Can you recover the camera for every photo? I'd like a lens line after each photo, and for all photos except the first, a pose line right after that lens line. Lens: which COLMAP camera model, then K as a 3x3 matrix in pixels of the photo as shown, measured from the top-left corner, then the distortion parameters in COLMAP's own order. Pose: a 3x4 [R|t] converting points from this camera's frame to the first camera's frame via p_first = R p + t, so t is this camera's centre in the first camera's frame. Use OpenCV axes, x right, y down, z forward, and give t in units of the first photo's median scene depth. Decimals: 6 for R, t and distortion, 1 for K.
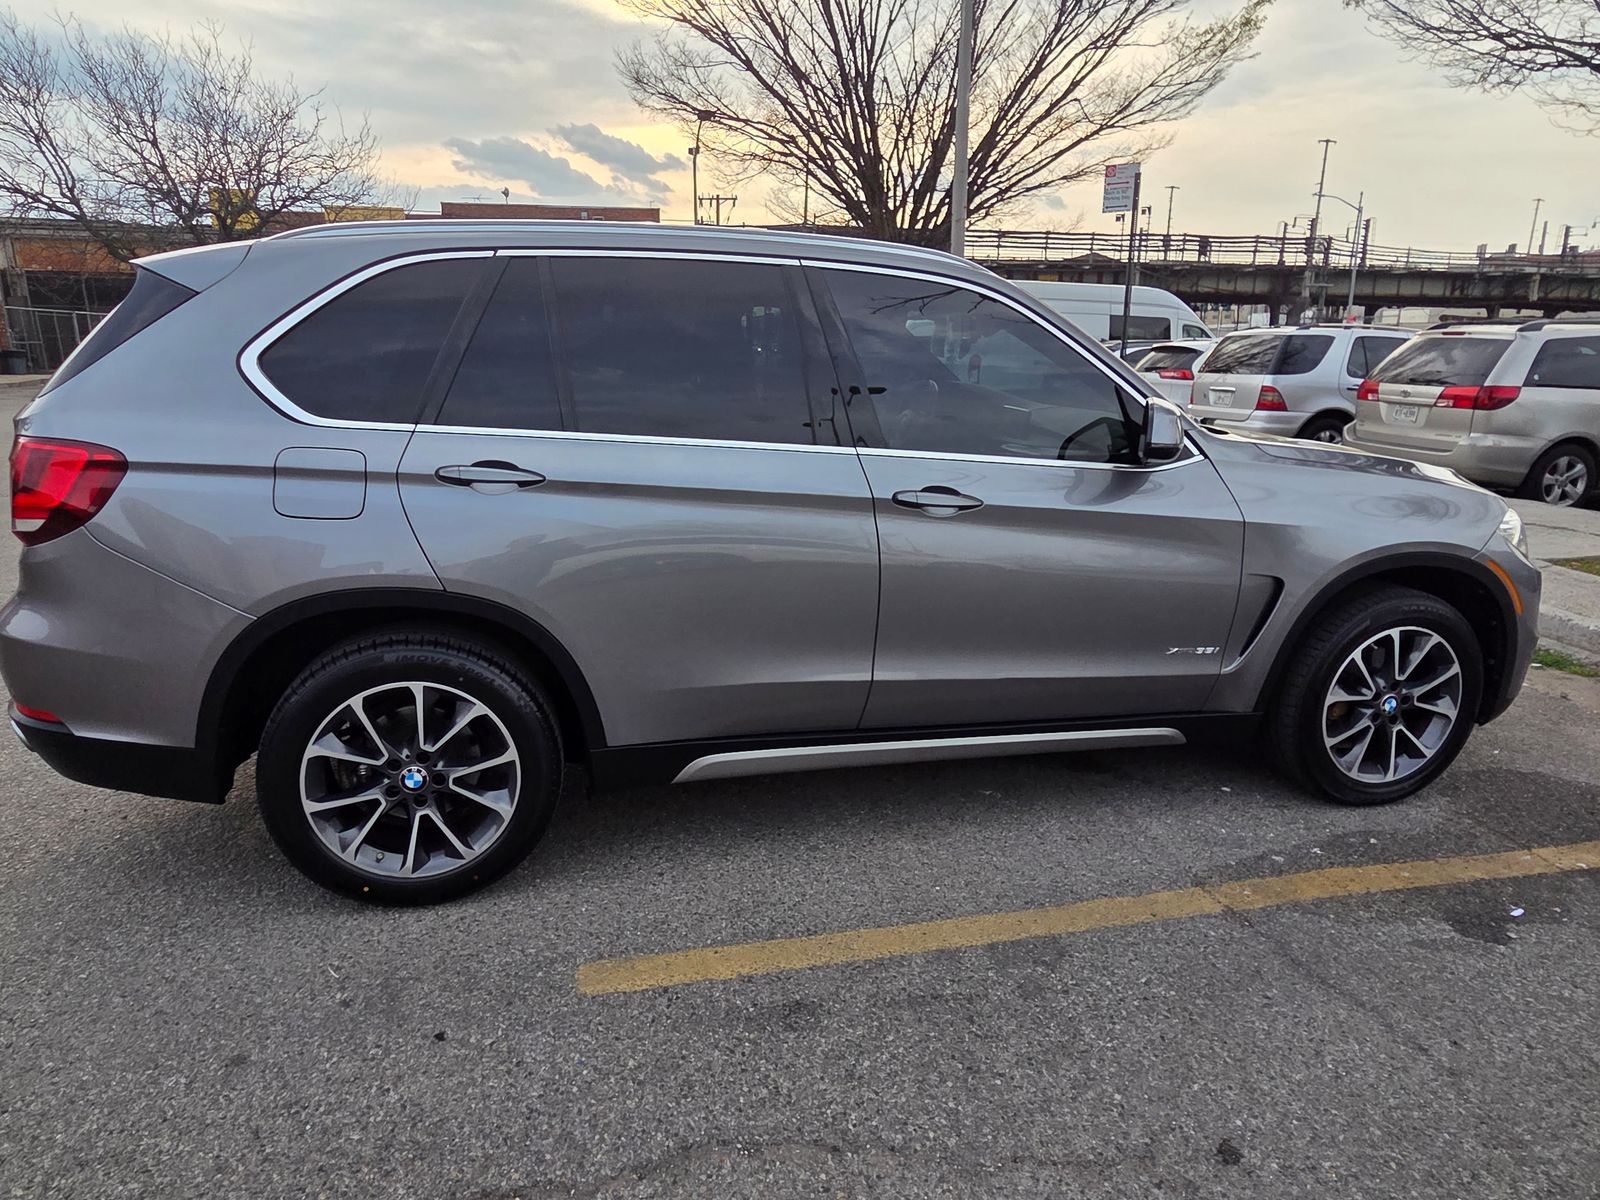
lens RADIAL K [[1019.5, 0, 798.1], [0, 1019.5, 599.9], [0, 0, 1]] dist [-0.012057, 0.000543]
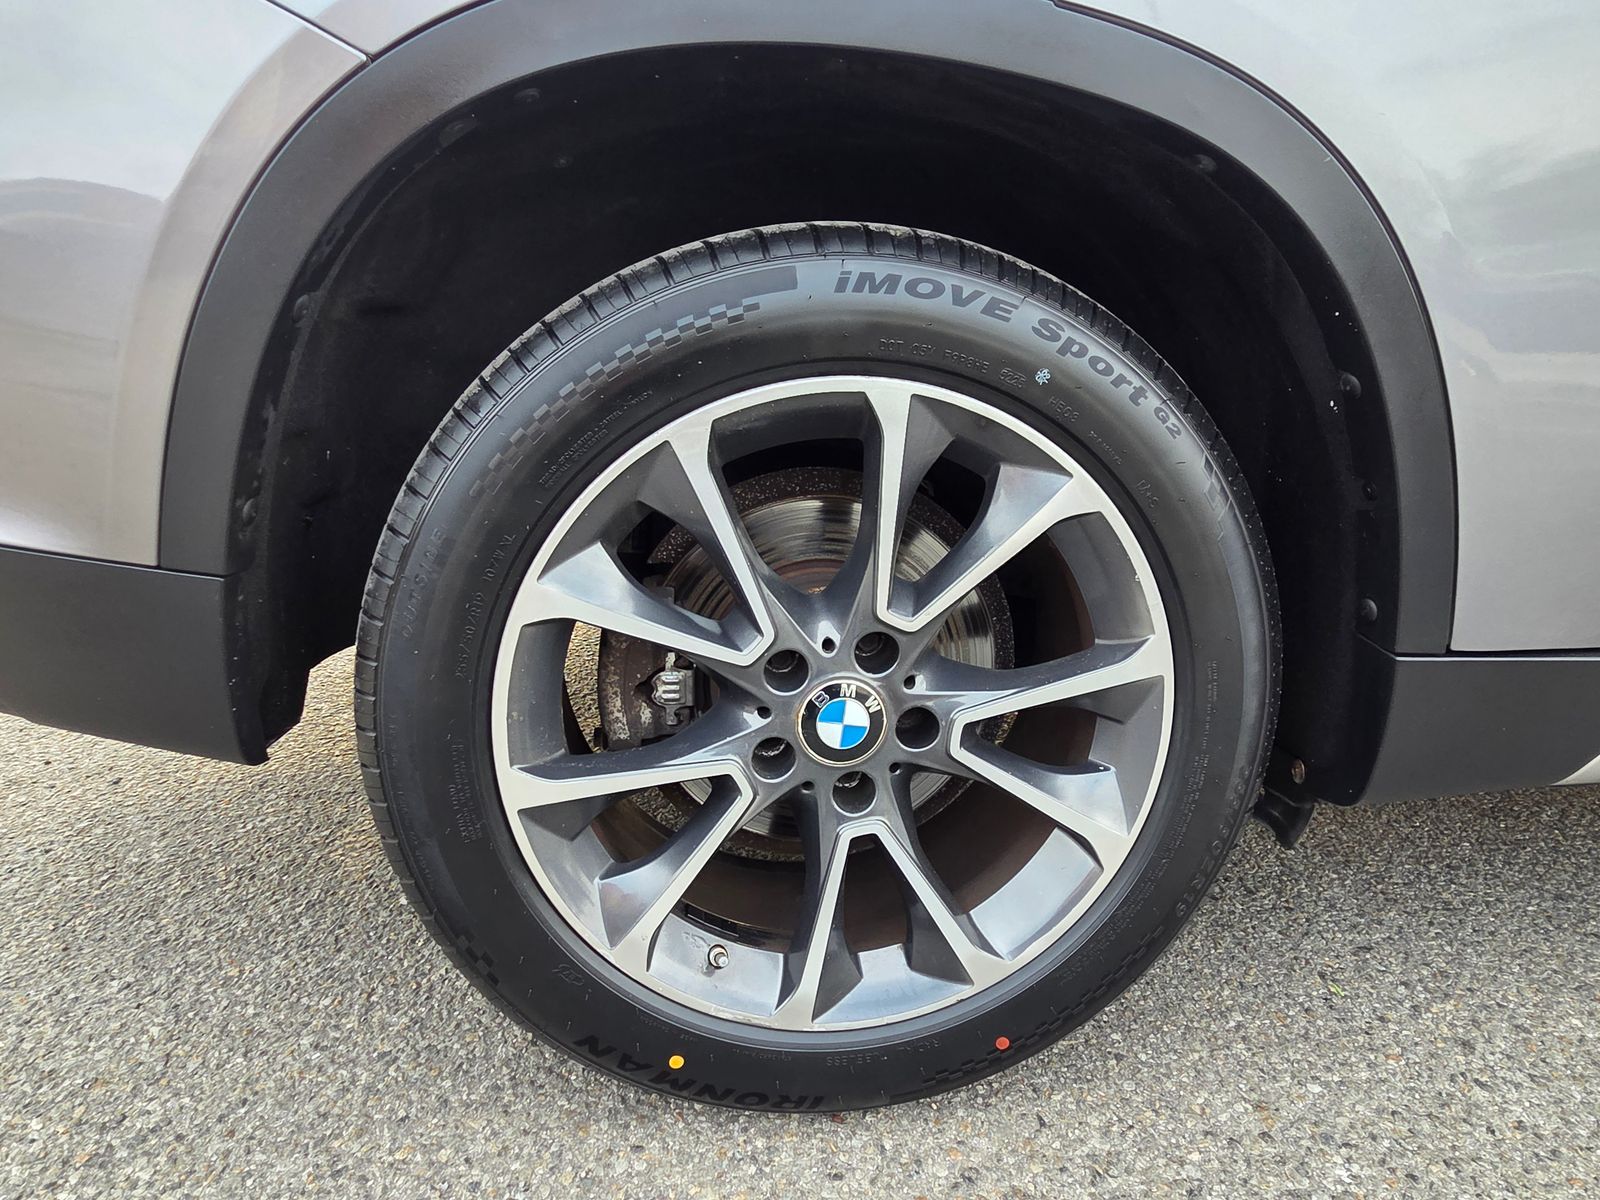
lens RADIAL K [[1019.5, 0, 783.0], [0, 1019.5, 597.6], [0, 0, 1]] dist [-0.012057, 0.000543]
pose [[0.989279, 0.037282, -0.141197, -0.351539], [-0.037031, 0.999304, 0.004405, 0.137868], [0.141263, 0.000871, 0.989972, 0.689510]]
